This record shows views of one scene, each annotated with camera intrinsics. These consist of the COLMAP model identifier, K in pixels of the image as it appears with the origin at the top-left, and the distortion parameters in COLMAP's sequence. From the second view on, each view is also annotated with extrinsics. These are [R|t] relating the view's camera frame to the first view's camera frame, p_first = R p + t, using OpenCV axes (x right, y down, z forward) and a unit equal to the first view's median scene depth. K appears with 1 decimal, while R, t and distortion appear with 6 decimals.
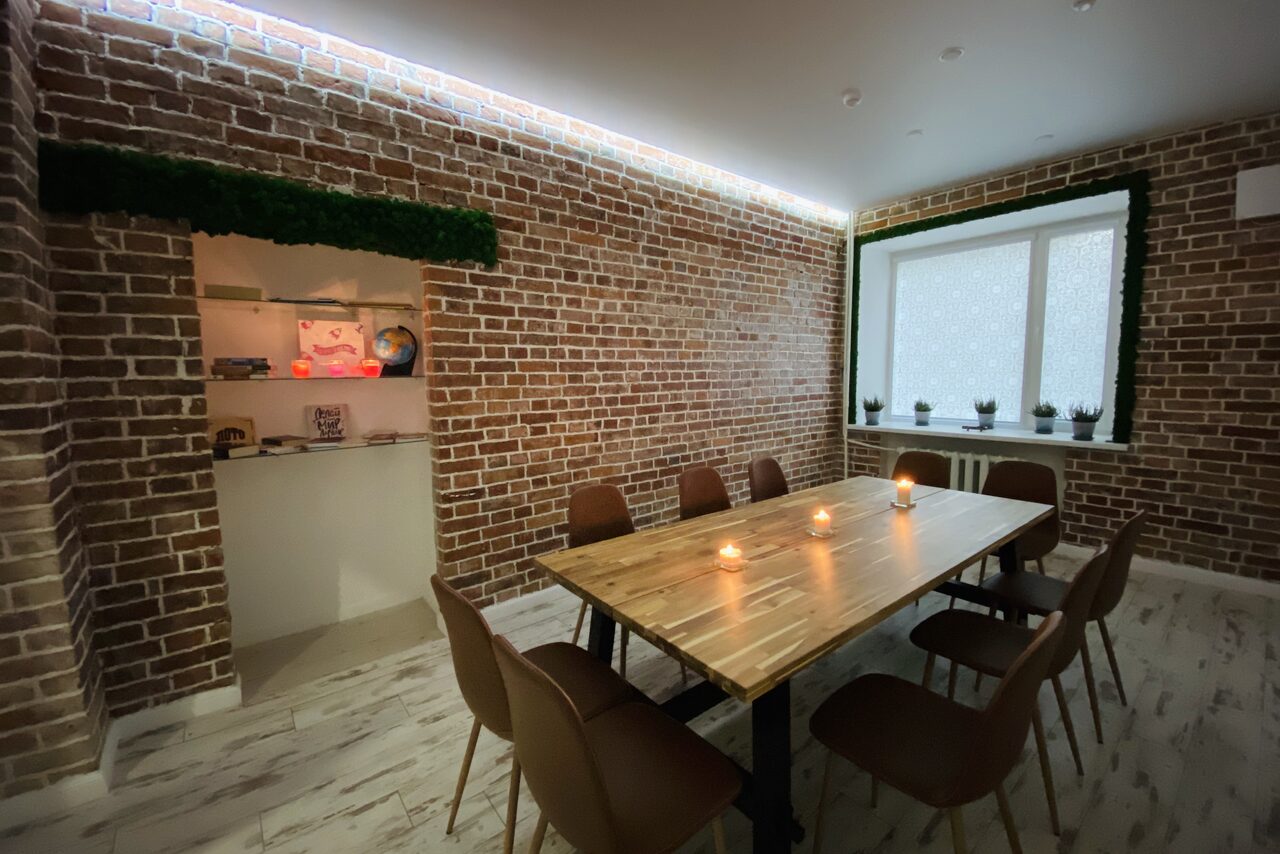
lens RADIAL K [[507.3, 0, 635.4], [0, 507.3, 423.1], [0, 0, 1]] dist [0.029694, -0.025297]
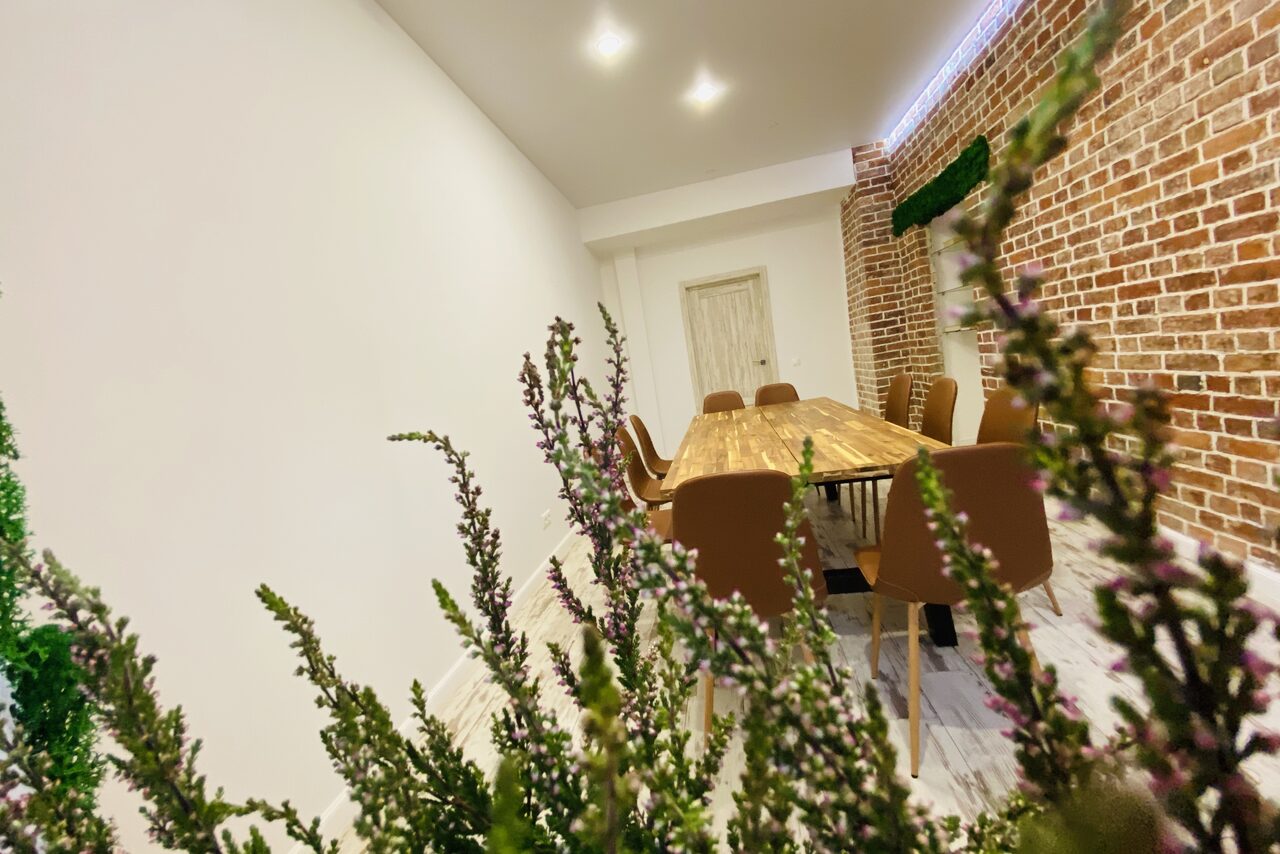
lens RADIAL K [[507.3, 0, 635.4], [0, 507.3, 423.1], [0, 0, 1]] dist [0.029694, -0.025297]
pose [[-0.733107, 0.186919, -0.653923, 1.176175], [0.085316, 0.979171, 0.184243, -0.045038], [0.674741, 0.079280, -0.733784, 1.362870]]
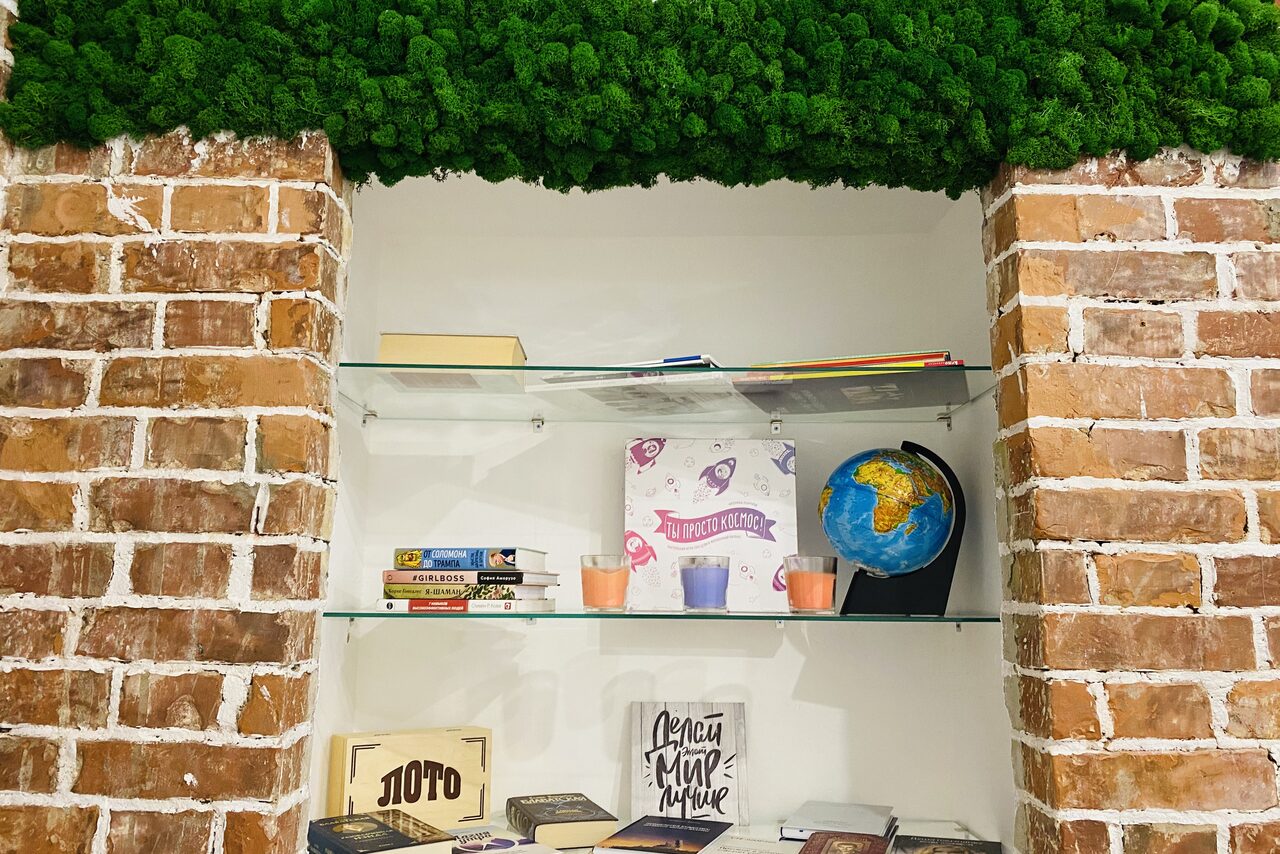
lens RADIAL K [[990.0, 0, 640.7], [0, 990.0, 415.8], [0, 0, 1]] dist [0.011836, 0.001942]
pose [[0.771838, -0.099344, -0.628010, -0.229319], [-0.084052, 0.963108, -0.255653, -0.047883], [0.630239, 0.250108, 0.735013, 0.499019]]
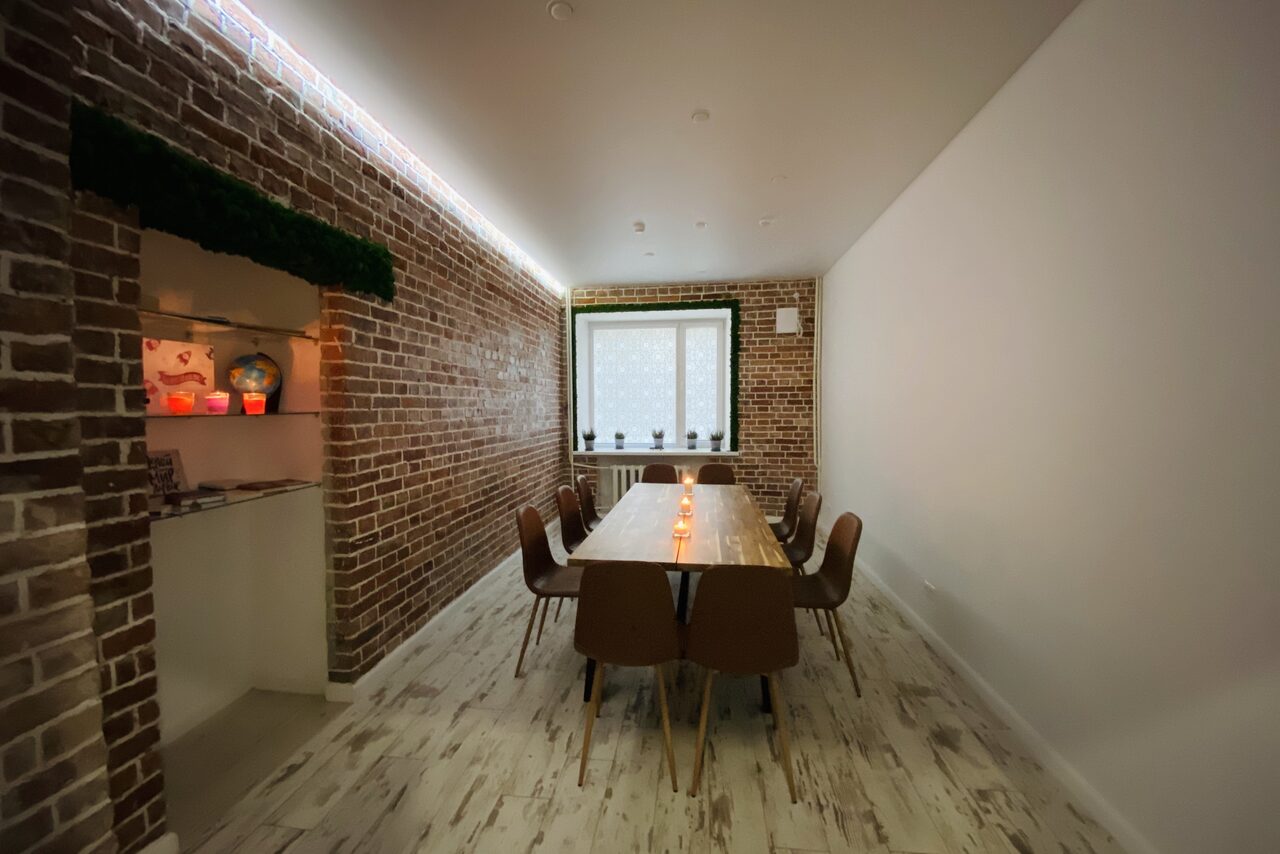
lens RADIAL K [[507.3, 0, 635.4], [0, 507.3, 423.1], [0, 0, 1]] dist [0.029694, -0.025297]
pose [[0.718210, -0.013083, 0.695704, -0.628581], [0.064677, 0.996750, -0.048026, 0.004788], [-0.692814, 0.079489, 0.716722, -0.020235]]
